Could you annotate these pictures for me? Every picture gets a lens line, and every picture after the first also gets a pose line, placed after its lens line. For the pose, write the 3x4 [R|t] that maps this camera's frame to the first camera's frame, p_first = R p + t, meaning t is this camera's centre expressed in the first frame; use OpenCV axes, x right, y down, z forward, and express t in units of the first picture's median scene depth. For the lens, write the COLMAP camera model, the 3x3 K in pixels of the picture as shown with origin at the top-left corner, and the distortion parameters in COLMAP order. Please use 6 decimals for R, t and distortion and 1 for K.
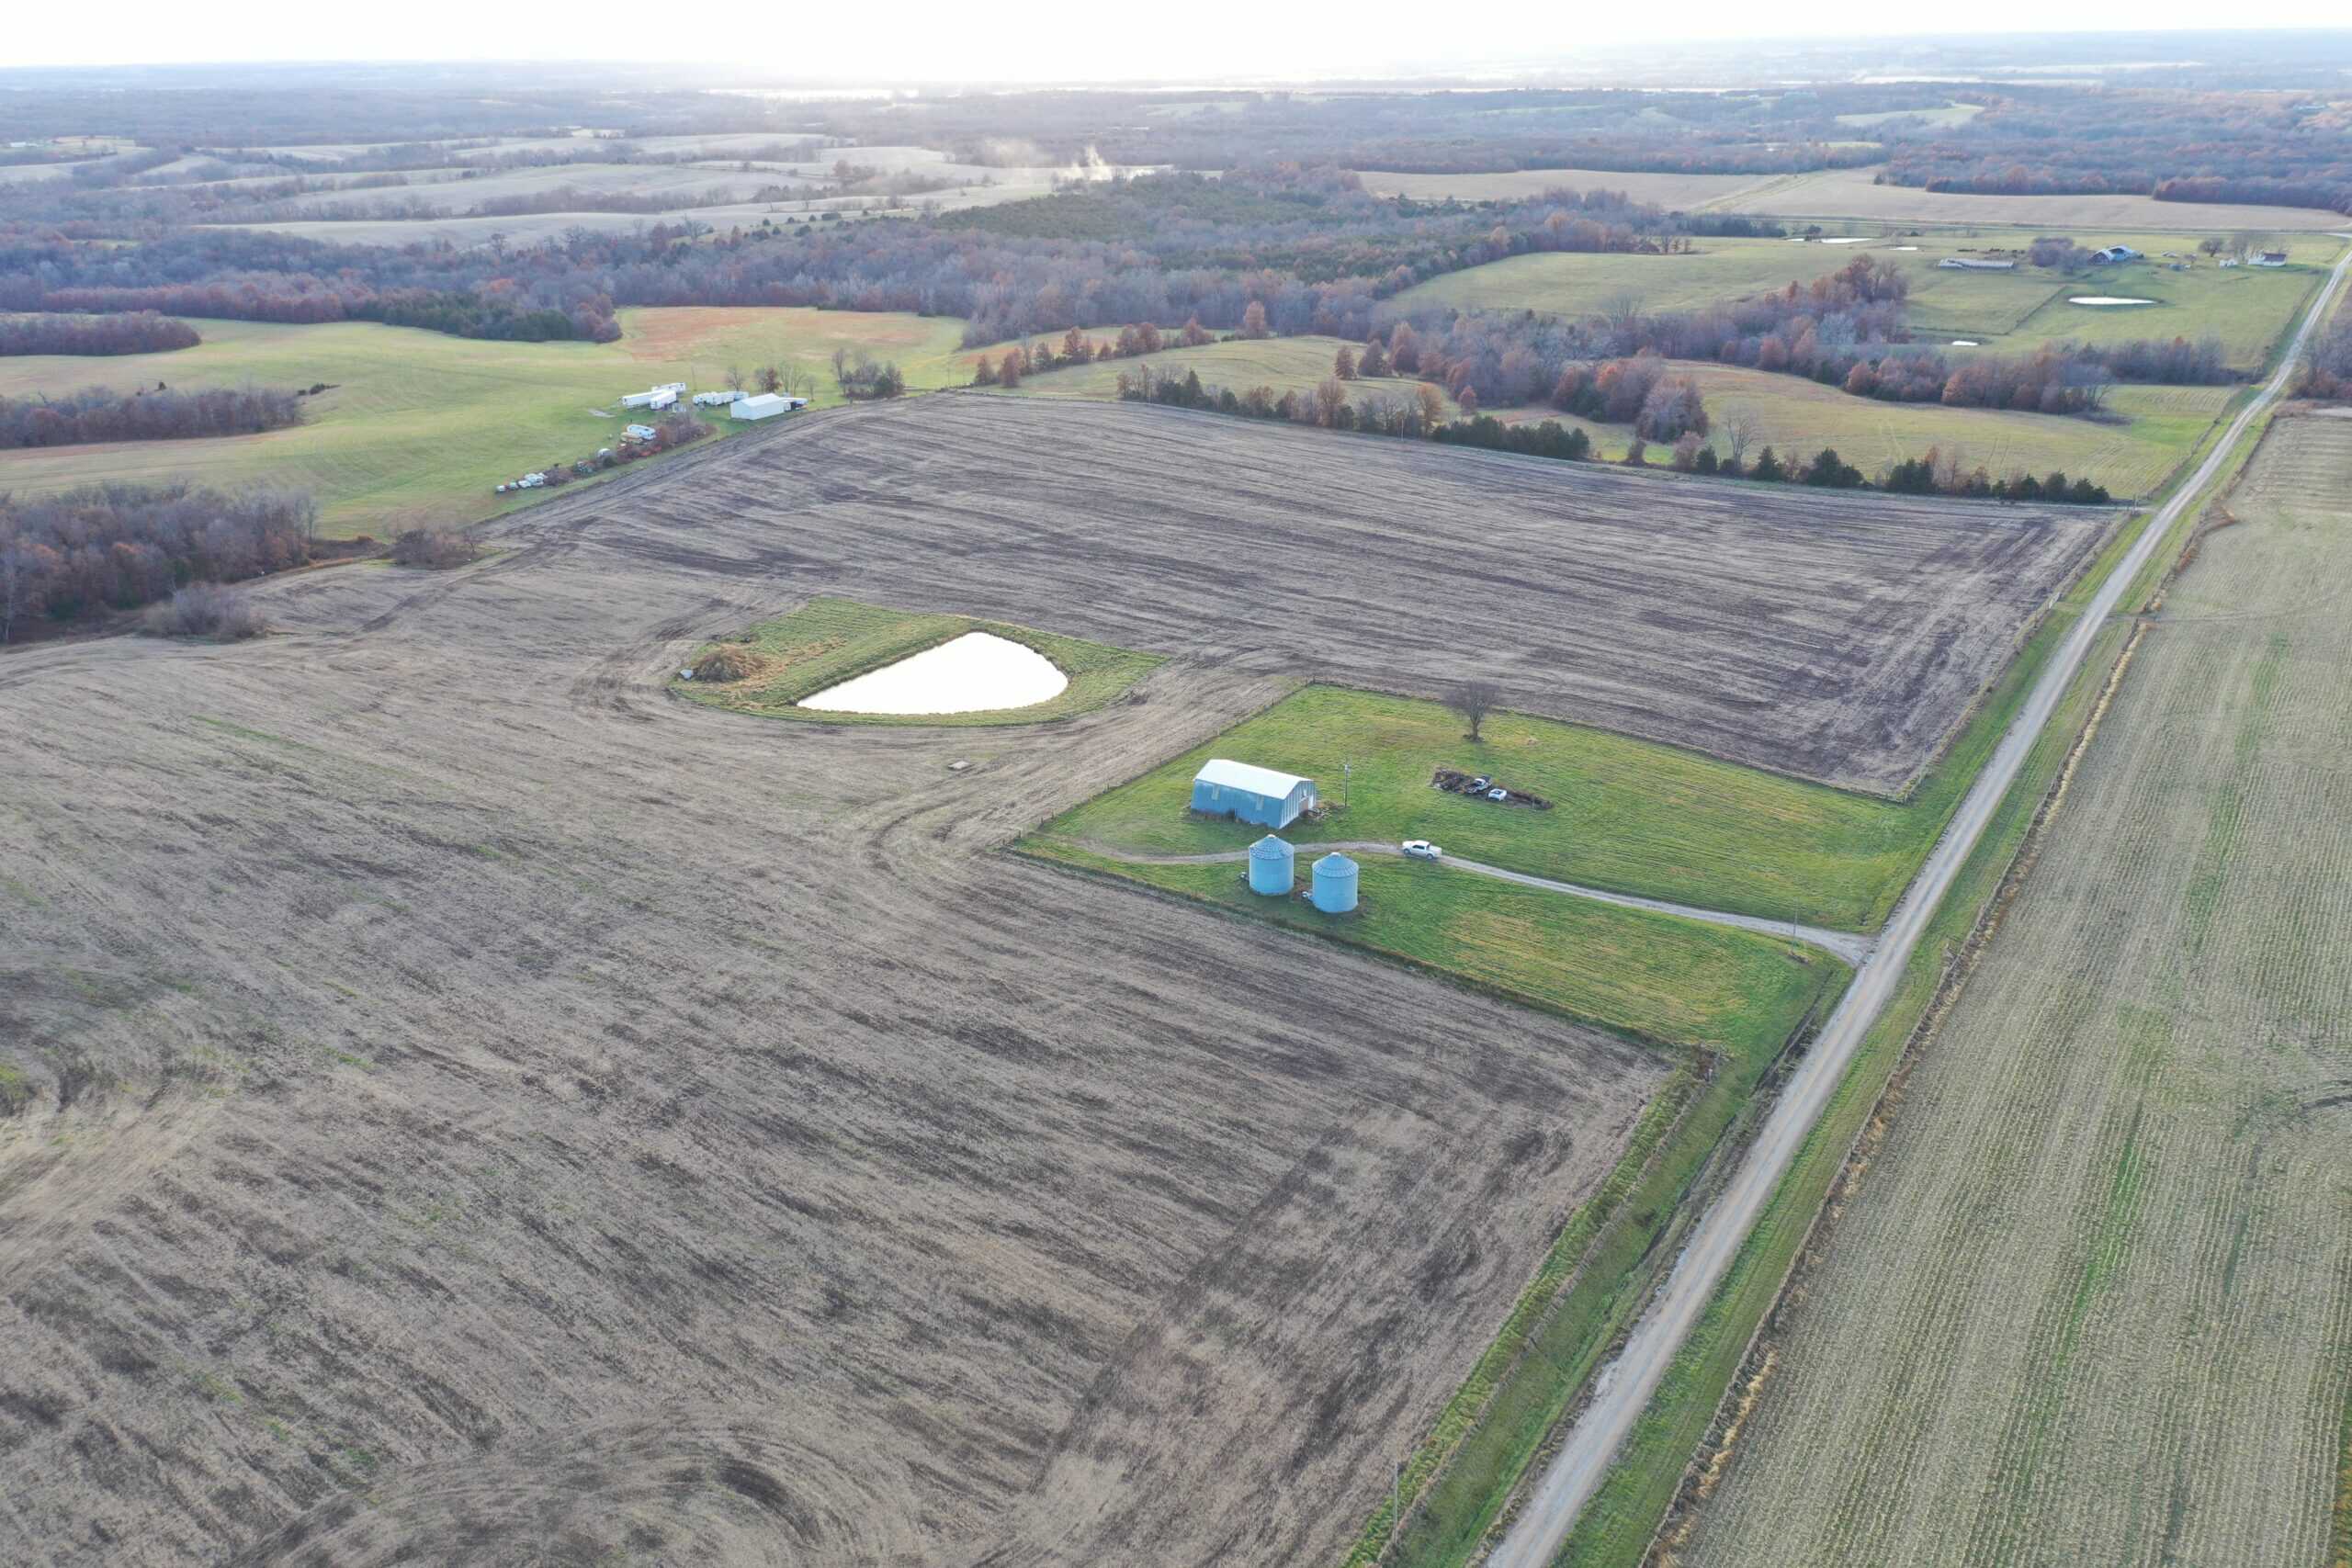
lens RADIAL K [[1864.3, 0, 1155.4], [0, 1864.3, 748.2], [0, 0, 1]] dist [-0.002516, -0.003416]
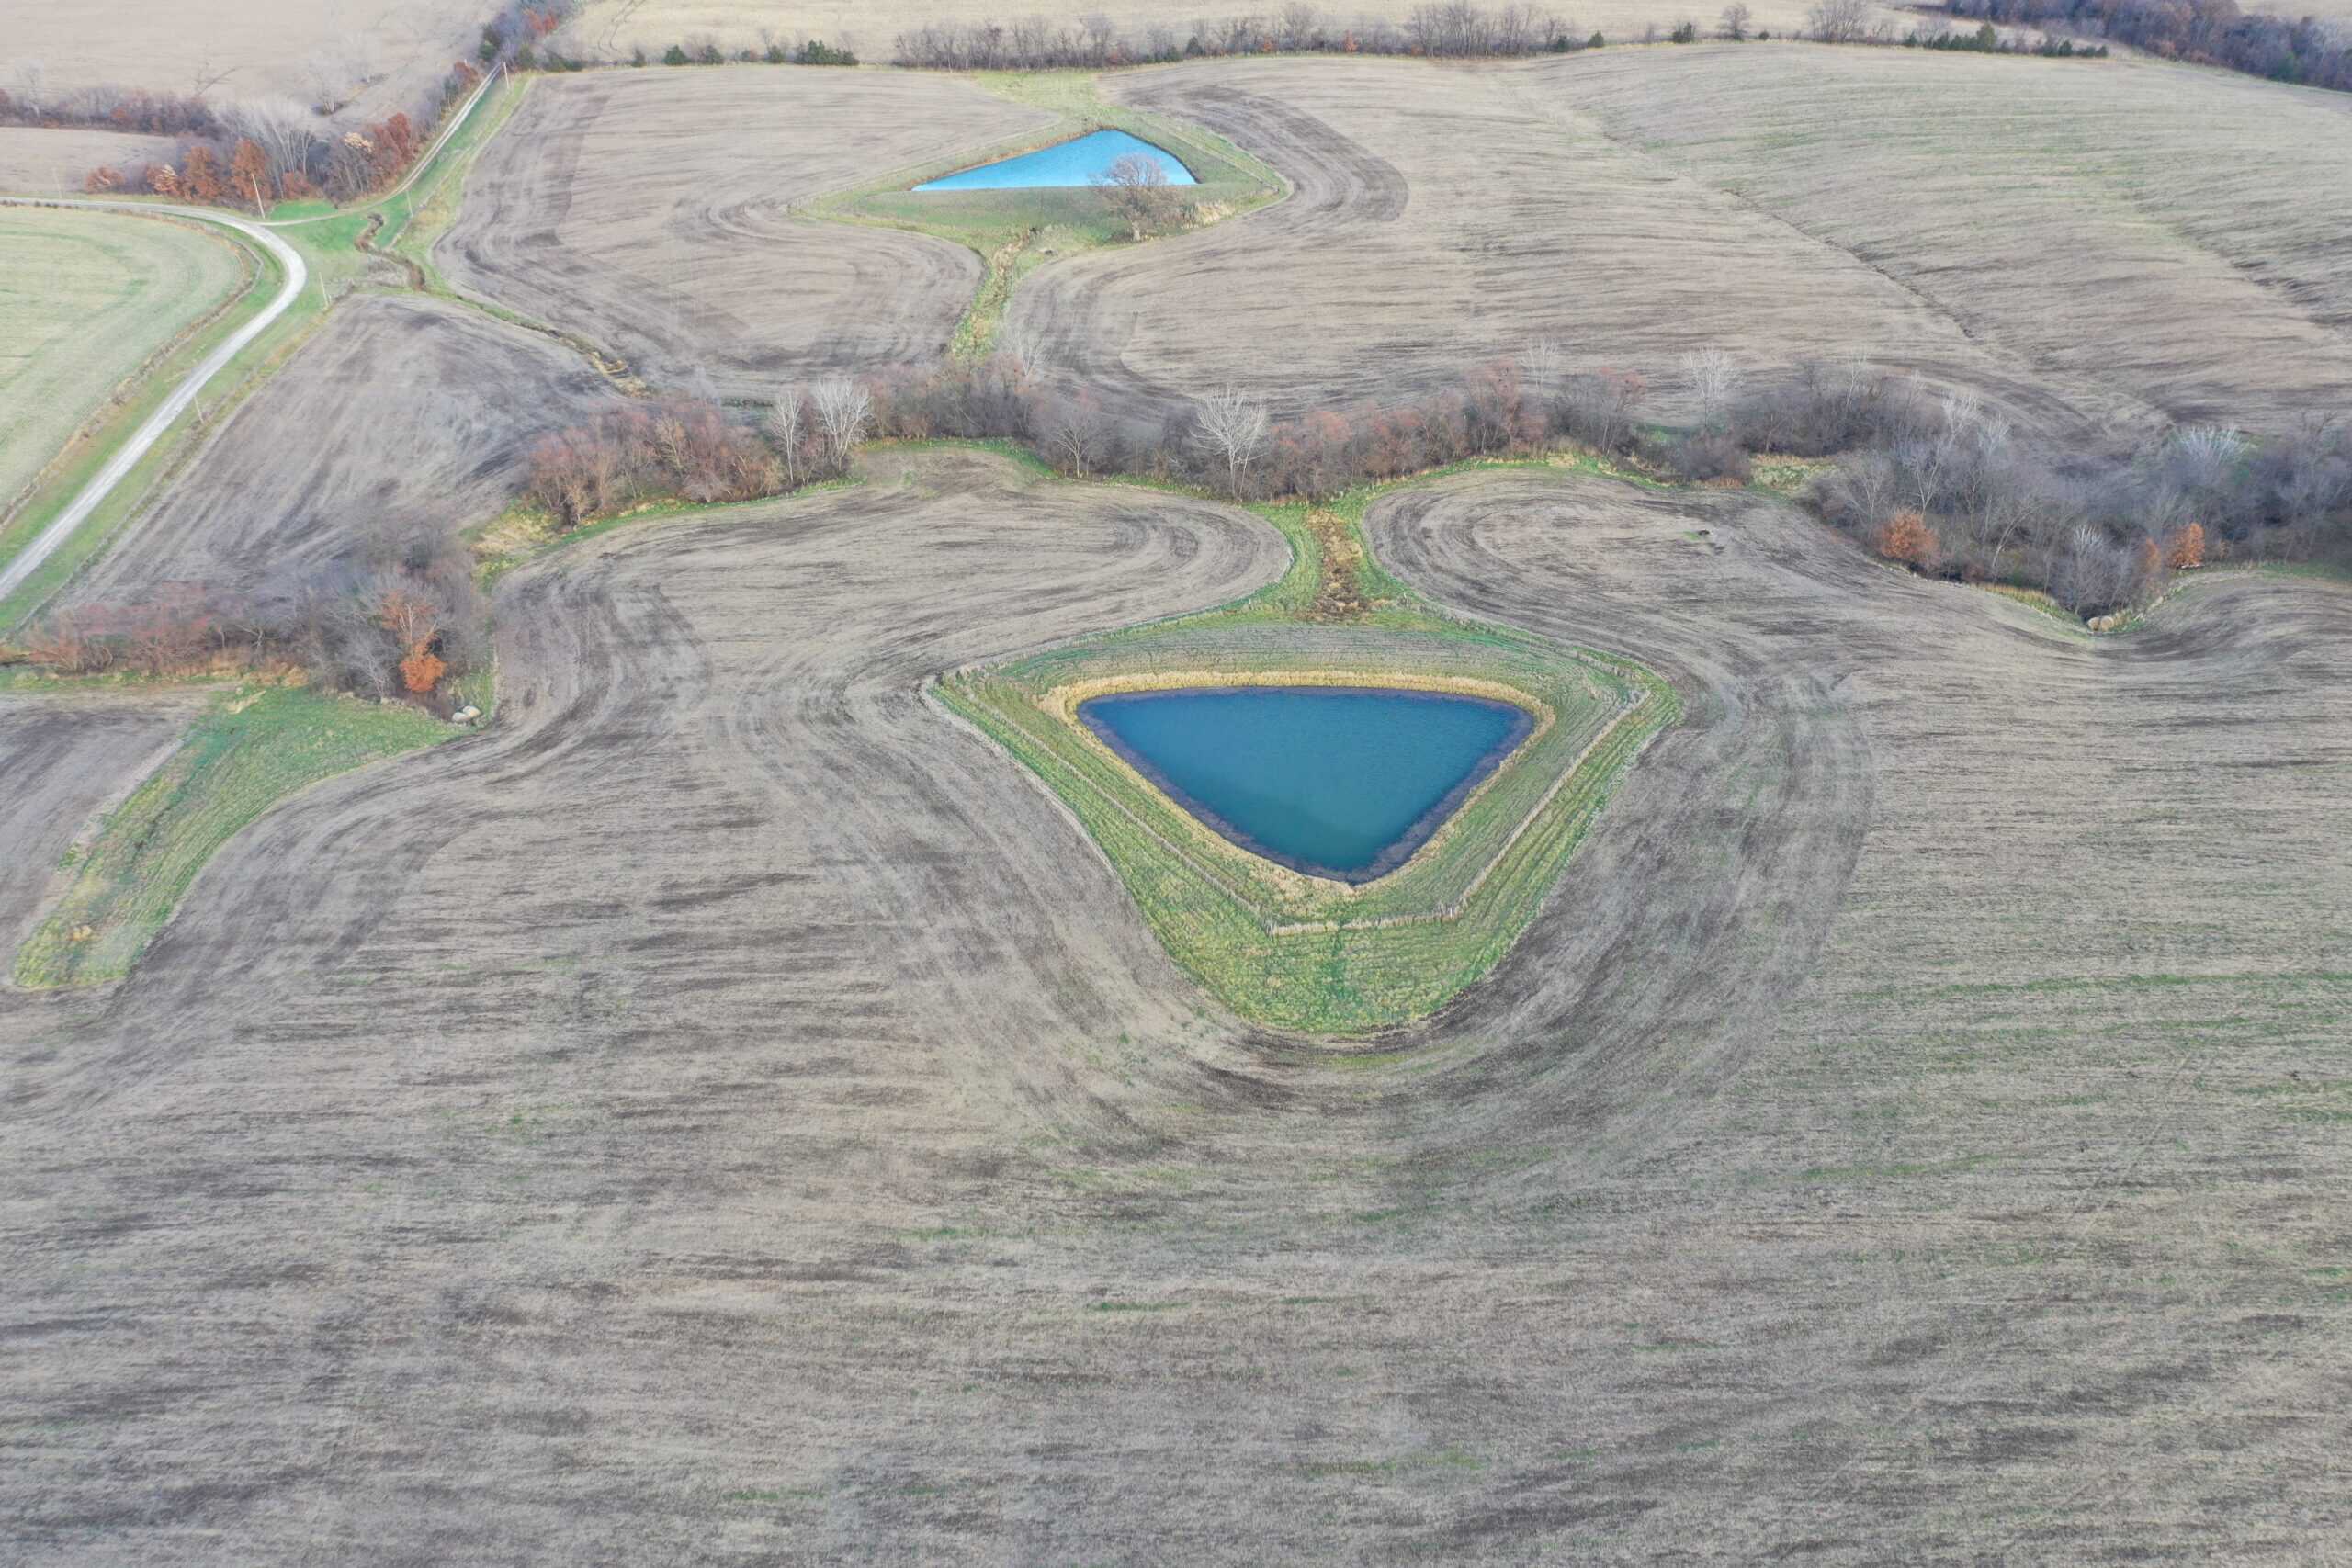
lens RADIAL K [[1864.3, 0, 1163.0], [0, 1864.3, 761.0], [0, 0, 1]] dist [-0.002516, -0.003416]
pose [[-0.793422, 0.329539, -0.511747, -0.198843], [-0.200523, 0.652309, 0.730947, -0.443017], [0.574693, 0.682567, -0.451477, 1.192289]]
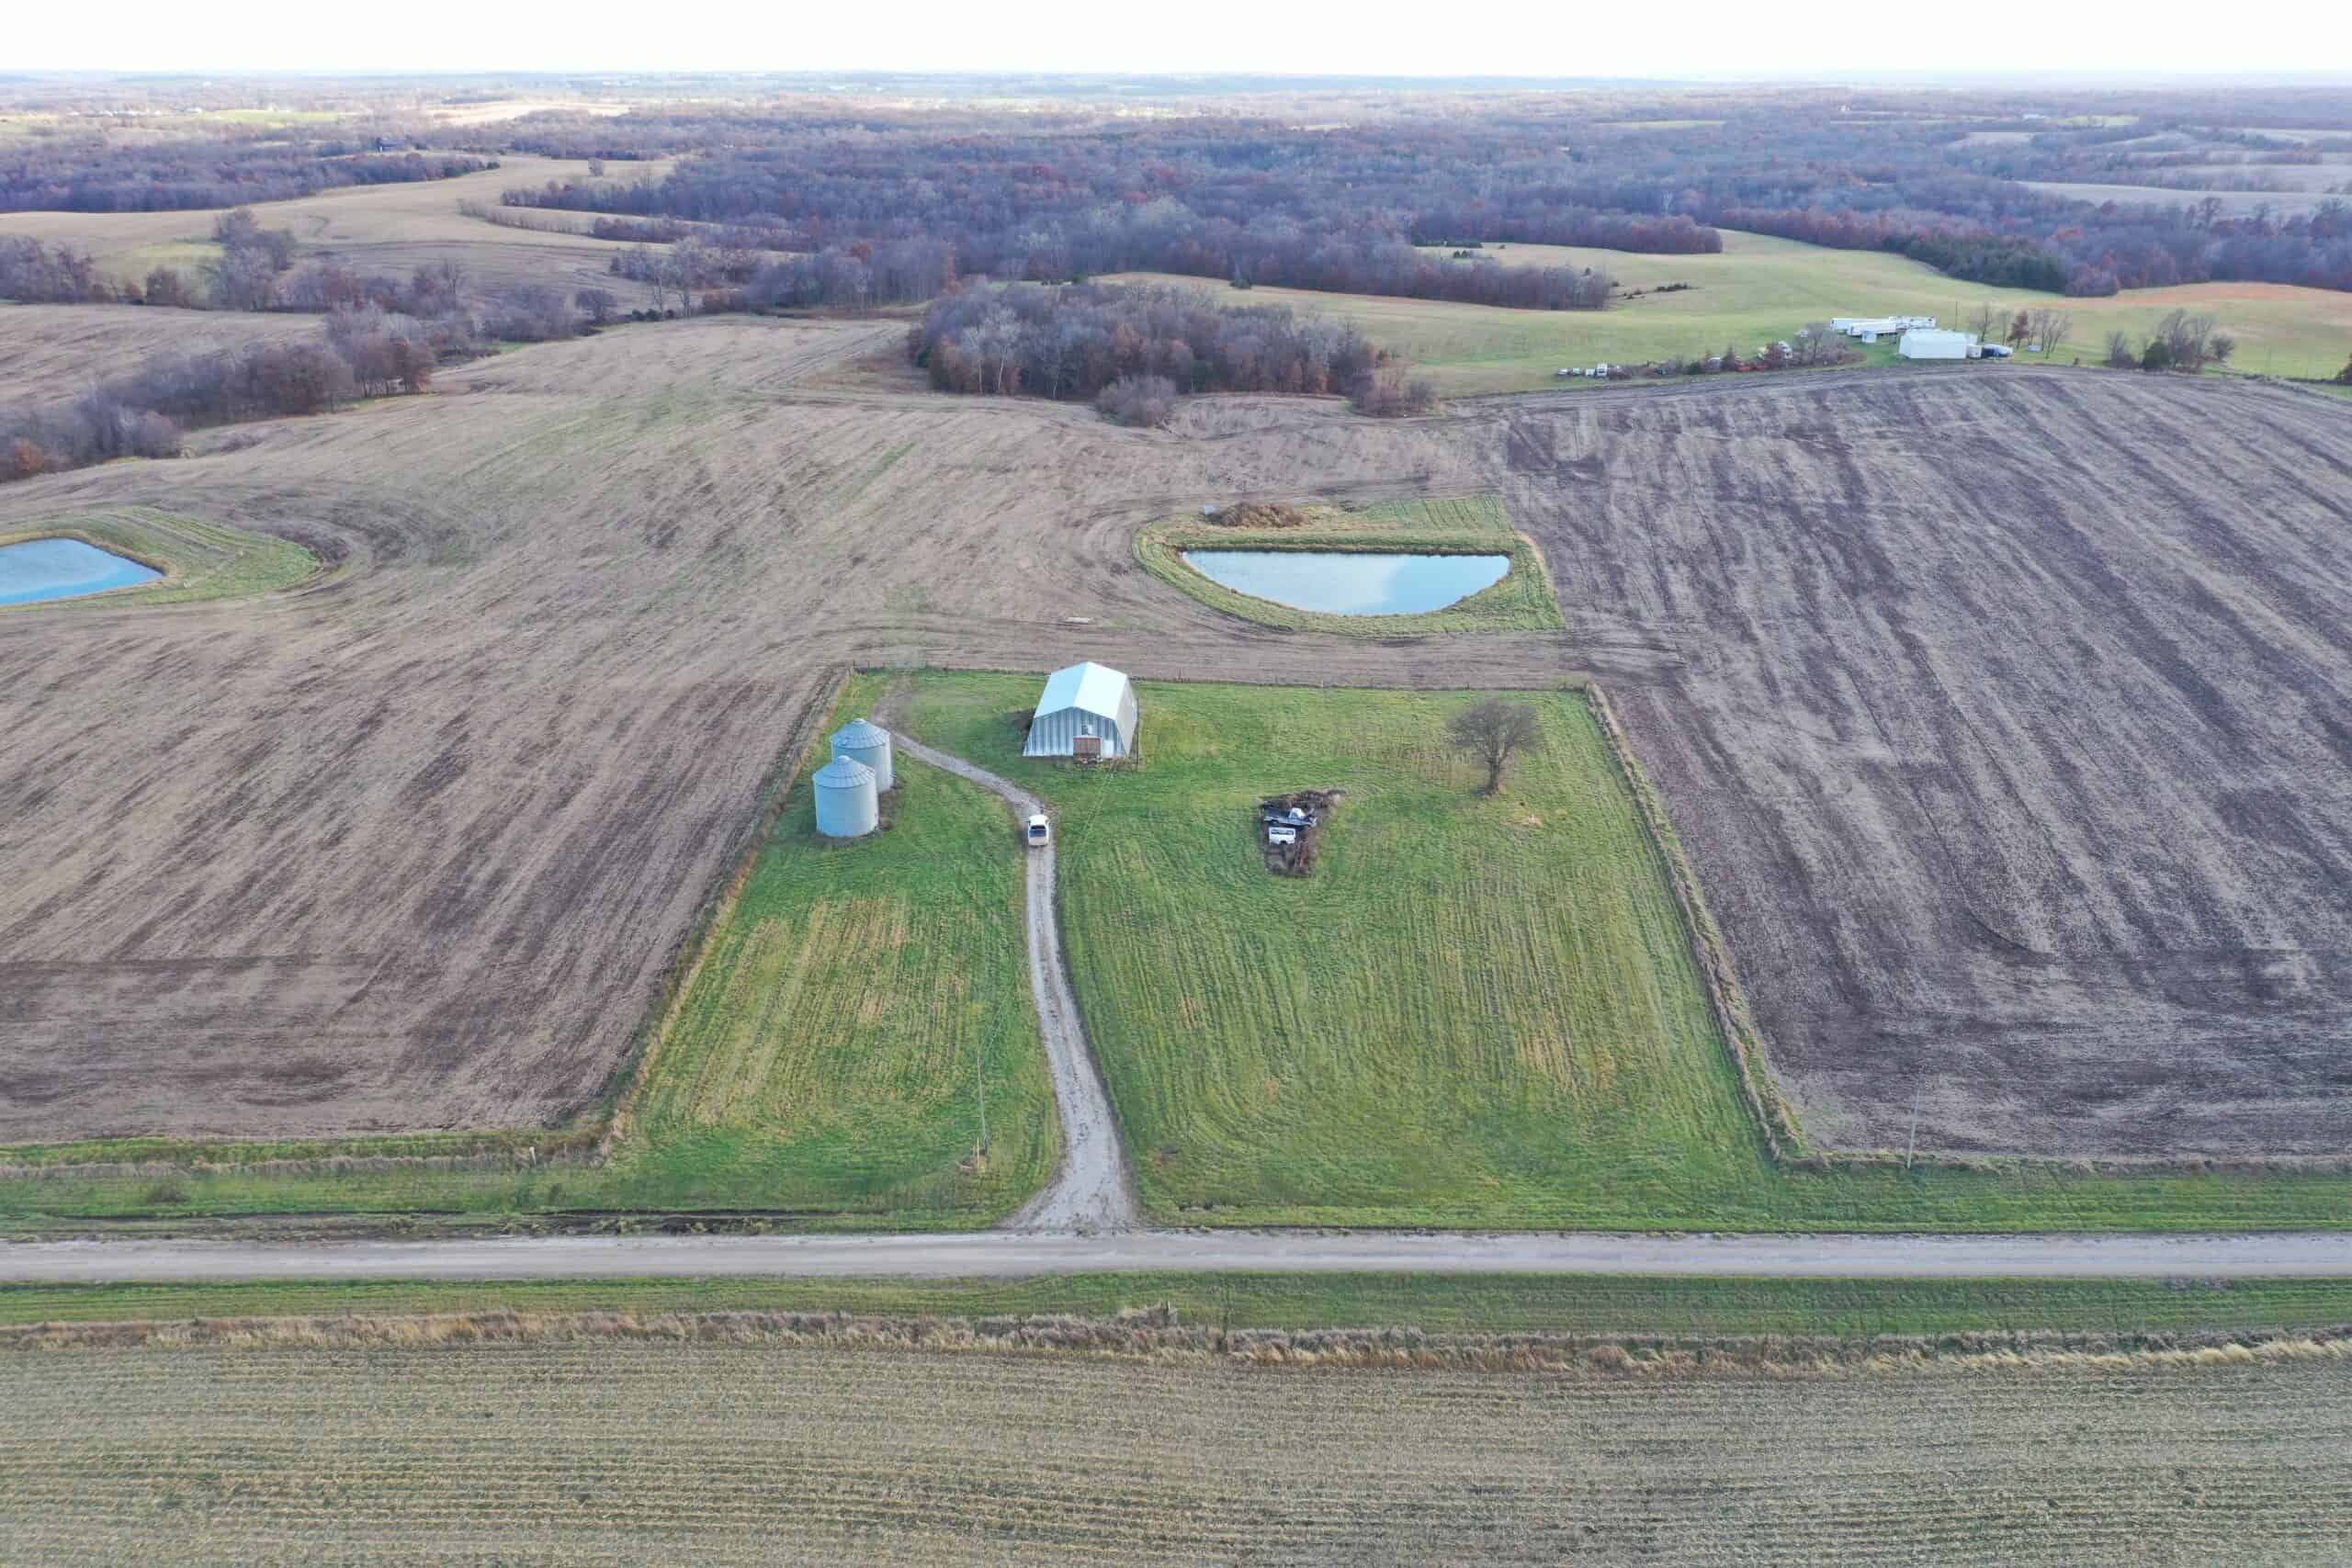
lens RADIAL K [[1864.3, 0, 1174.9], [0, 1864.3, 740.3], [0, 0, 1]] dist [-0.002516, -0.003416]
pose [[0.518957, 0.307862, -0.797436, 0.786632], [-0.313529, 0.936429, 0.157483, -0.111998], [0.795225, 0.168293, 0.582490, 0.705093]]
